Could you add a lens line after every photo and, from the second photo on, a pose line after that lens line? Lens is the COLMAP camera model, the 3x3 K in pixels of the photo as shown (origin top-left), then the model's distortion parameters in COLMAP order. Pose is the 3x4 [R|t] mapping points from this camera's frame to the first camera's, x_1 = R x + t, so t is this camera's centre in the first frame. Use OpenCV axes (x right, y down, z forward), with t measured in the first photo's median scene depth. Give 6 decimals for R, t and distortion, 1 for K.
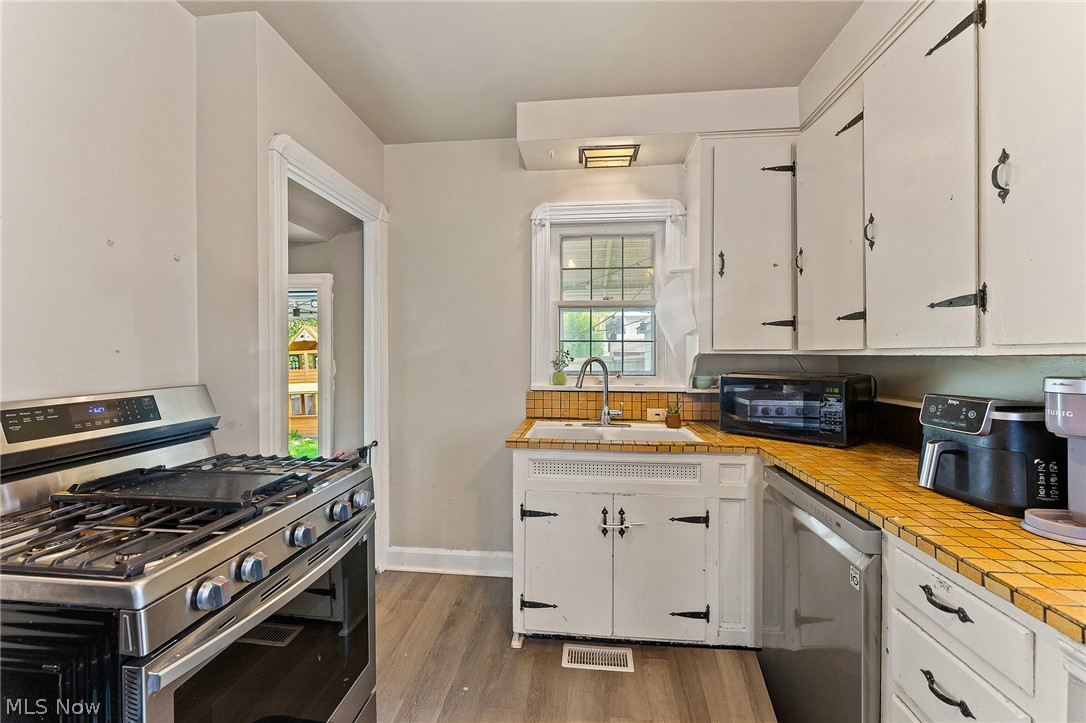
lens RADIAL K [[438.4, 0, 543.0], [0, 438.4, 361.5], [0, 0, 1]] dist [-0.000733, 0.000031]
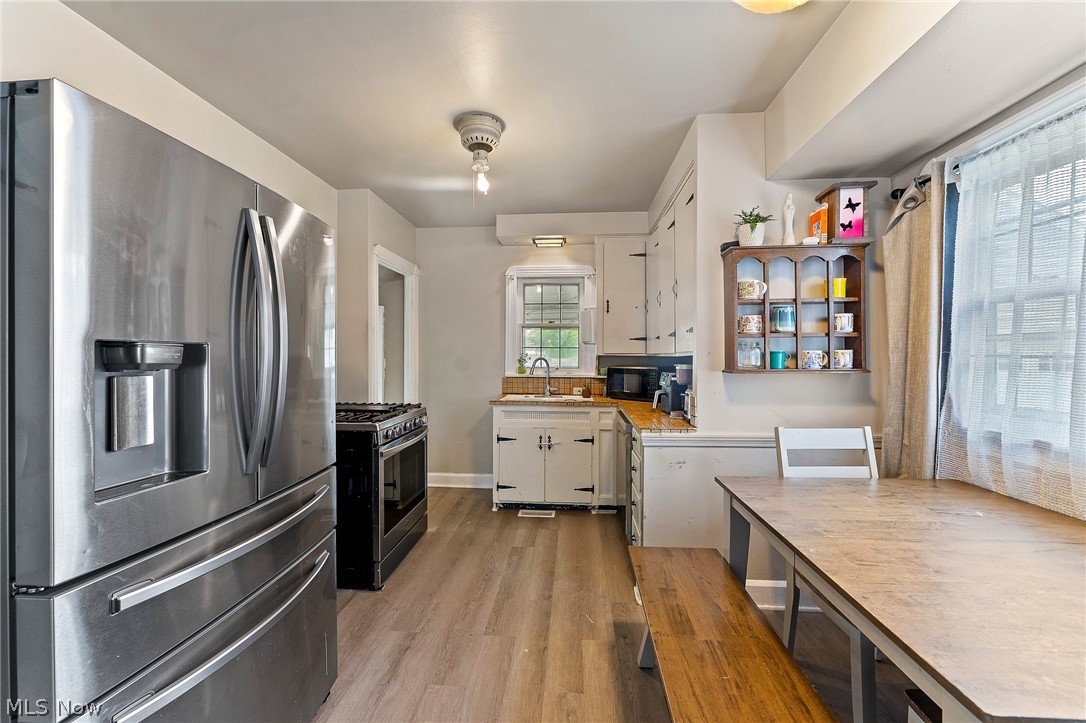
lens RADIAL K [[438.4, 0, 543.0], [0, 438.4, 361.5], [0, 0, 1]] dist [-0.000733, 0.000031]
pose [[0.999550, 0.002394, 0.029912, 0.072931], [-0.002297, 0.999992, -0.003277, 0.012578], [-0.029920, 0.003207, 0.999547, -0.734027]]
